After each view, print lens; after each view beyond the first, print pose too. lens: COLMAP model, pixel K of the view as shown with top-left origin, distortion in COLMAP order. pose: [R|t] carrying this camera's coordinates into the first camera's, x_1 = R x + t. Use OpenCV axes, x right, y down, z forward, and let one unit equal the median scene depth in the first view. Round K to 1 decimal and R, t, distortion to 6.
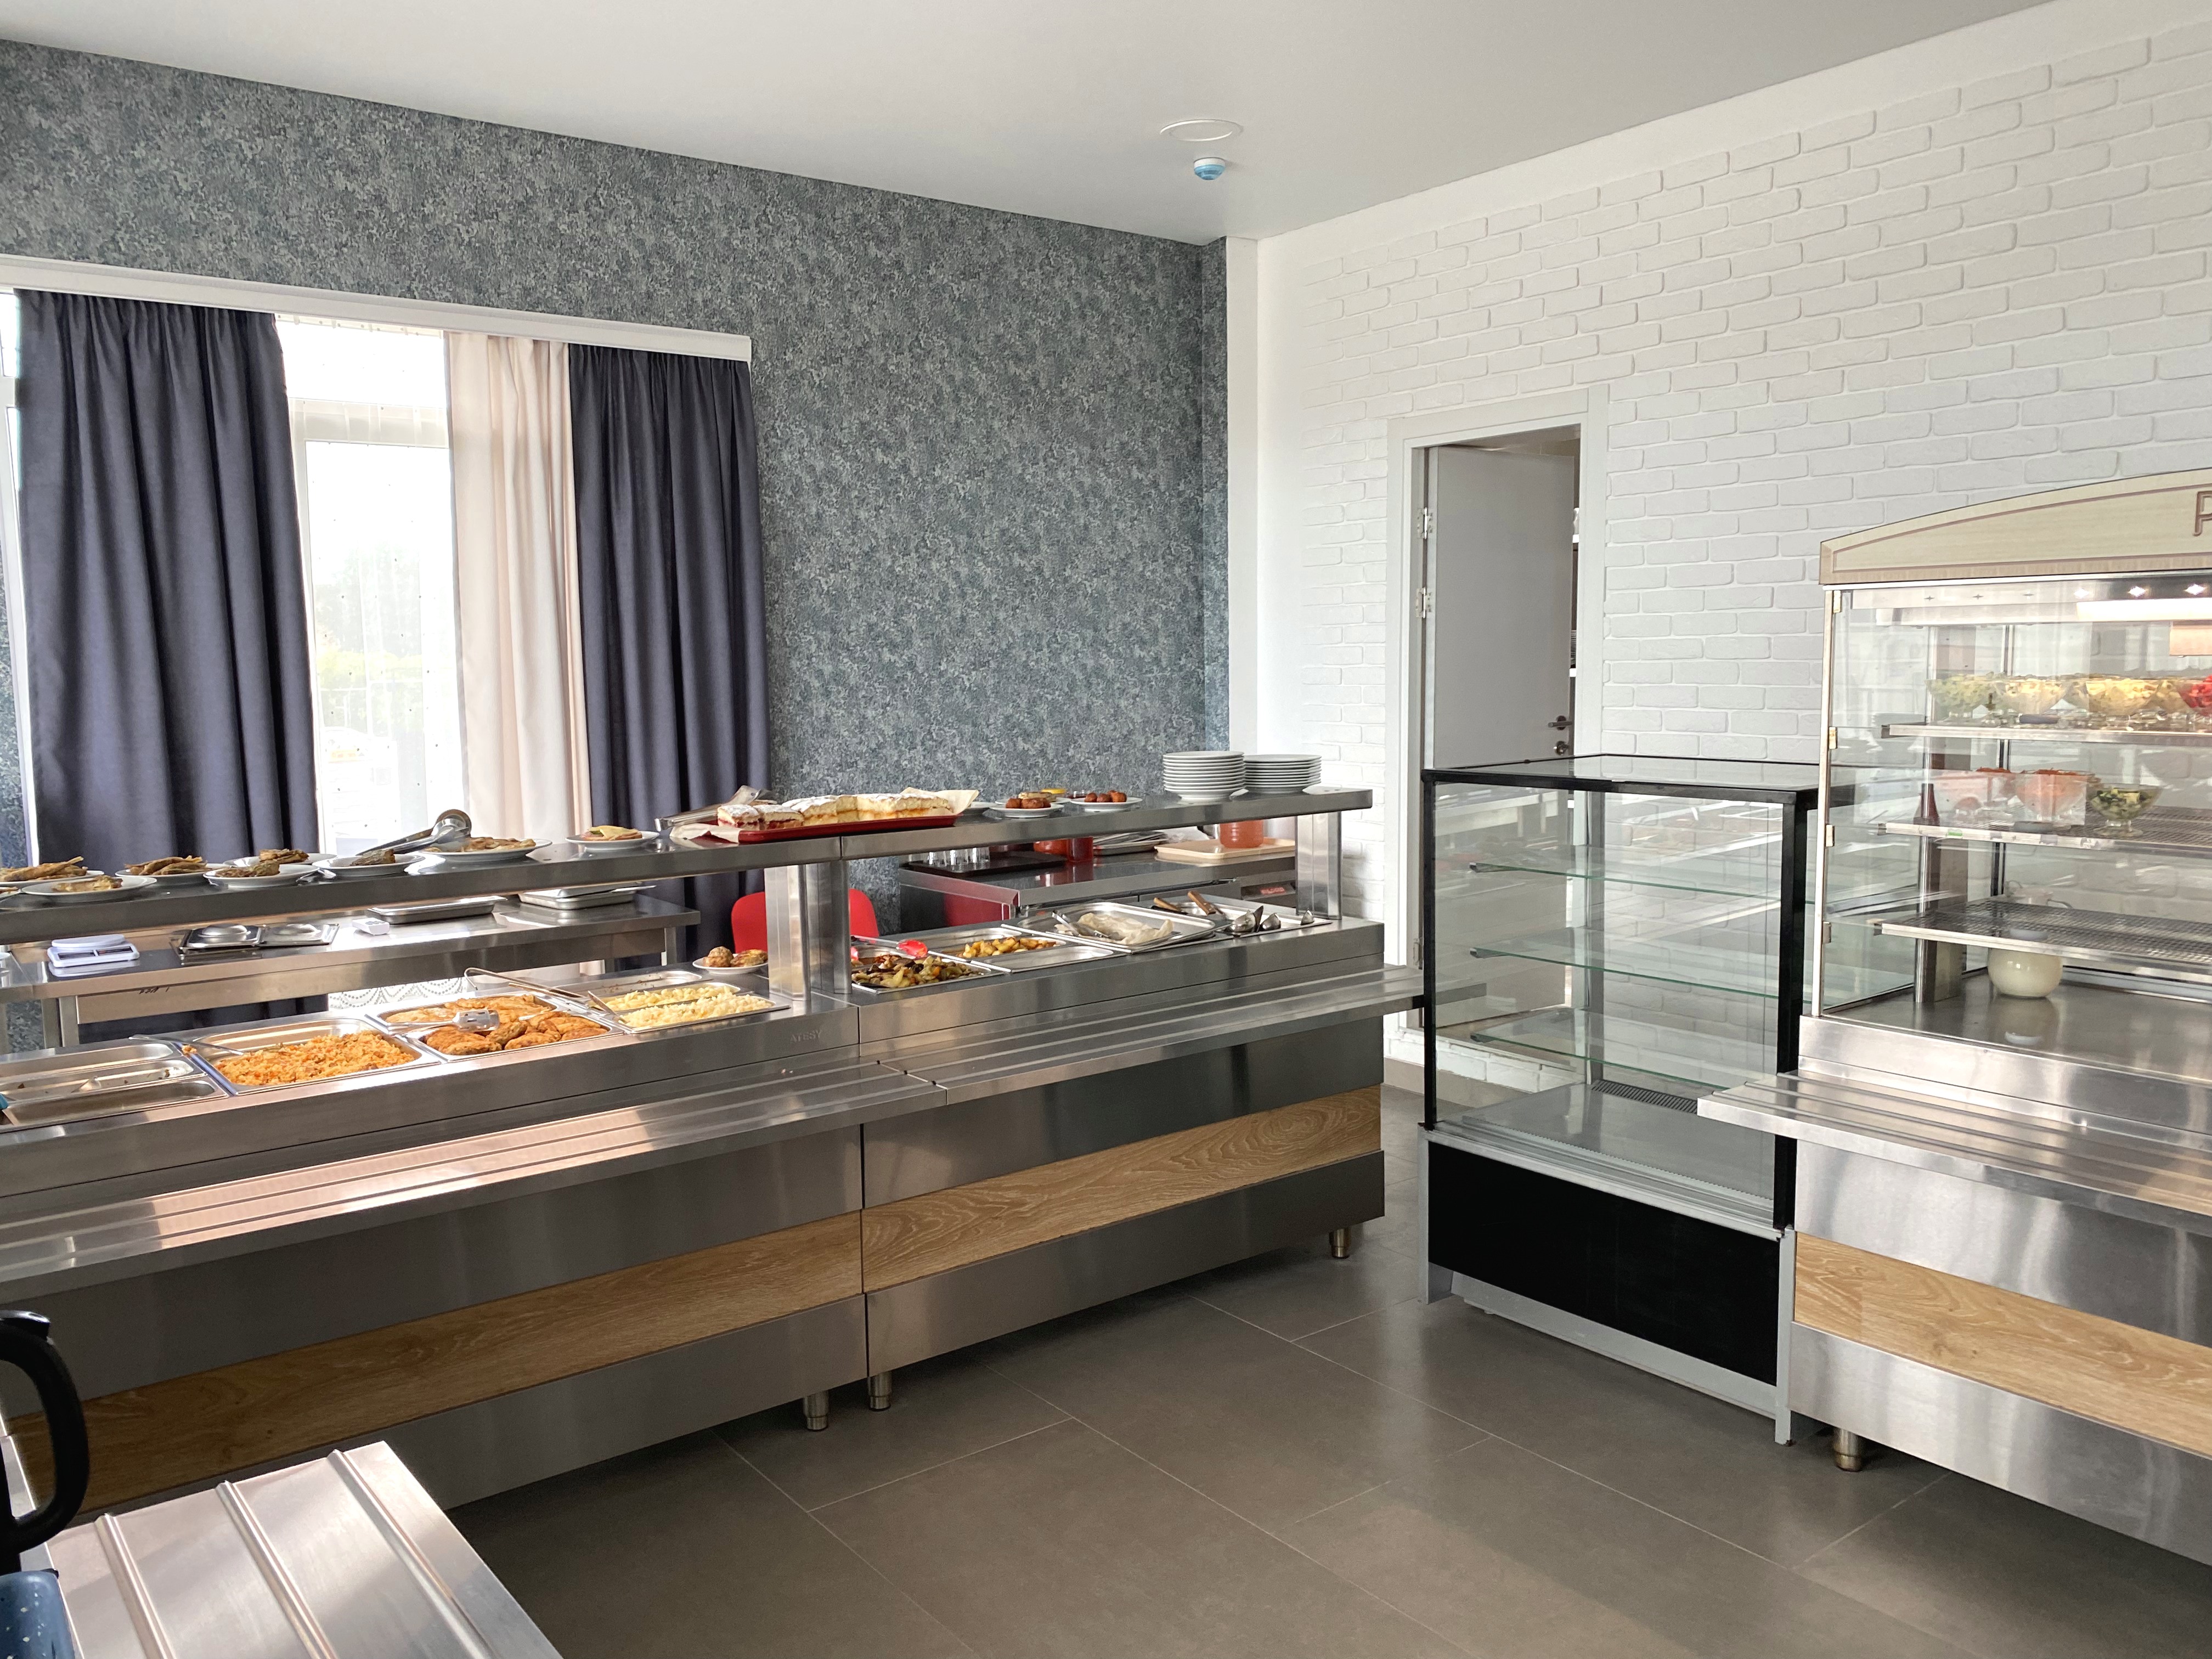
lens RADIAL K [[1724.5, 0, 1105.0], [0, 1724.5, 839.0], [0, 0, 1]] dist [0.003696, 0.001821]
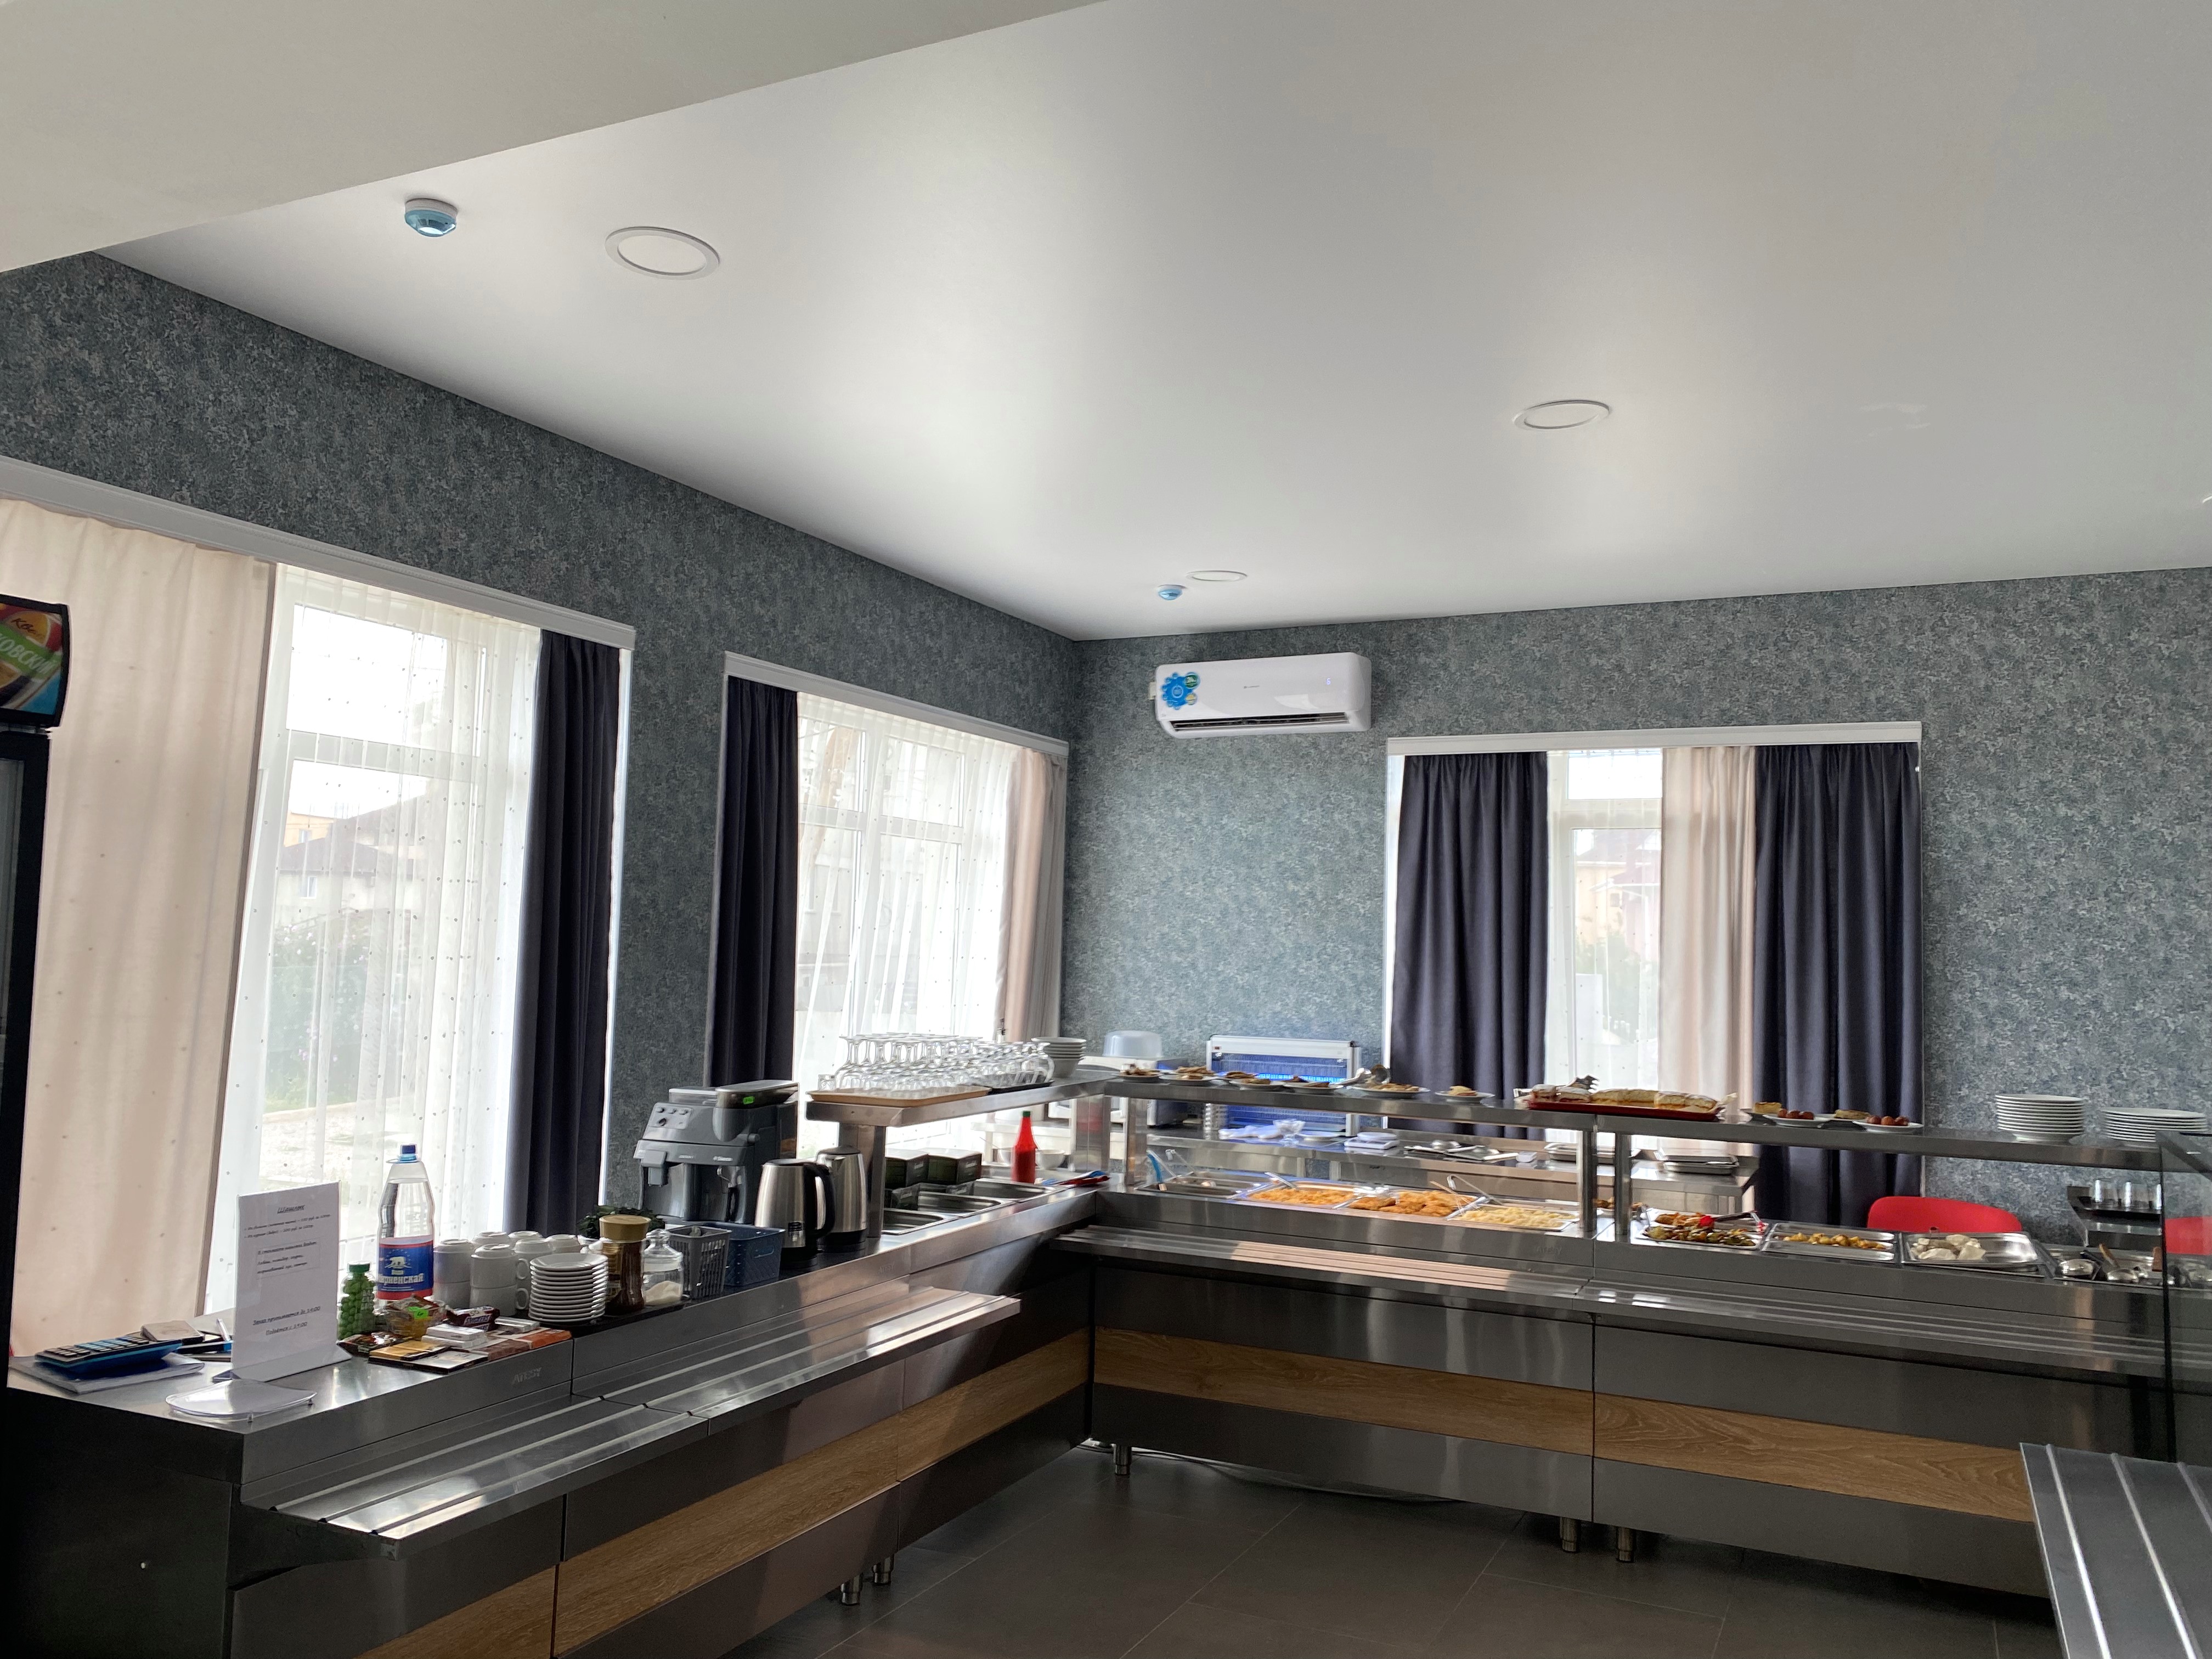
lens RADIAL K [[1724.5, 0, 1107.8], [0, 1724.5, 828.0], [0, 0, 1]] dist [0.003696, 0.001821]
pose [[0.455852, -0.043294, -0.889002, 0.628798], [-0.130125, 0.984843, -0.114685, -0.008436], [0.880492, 0.167961, 0.443309, -0.013563]]
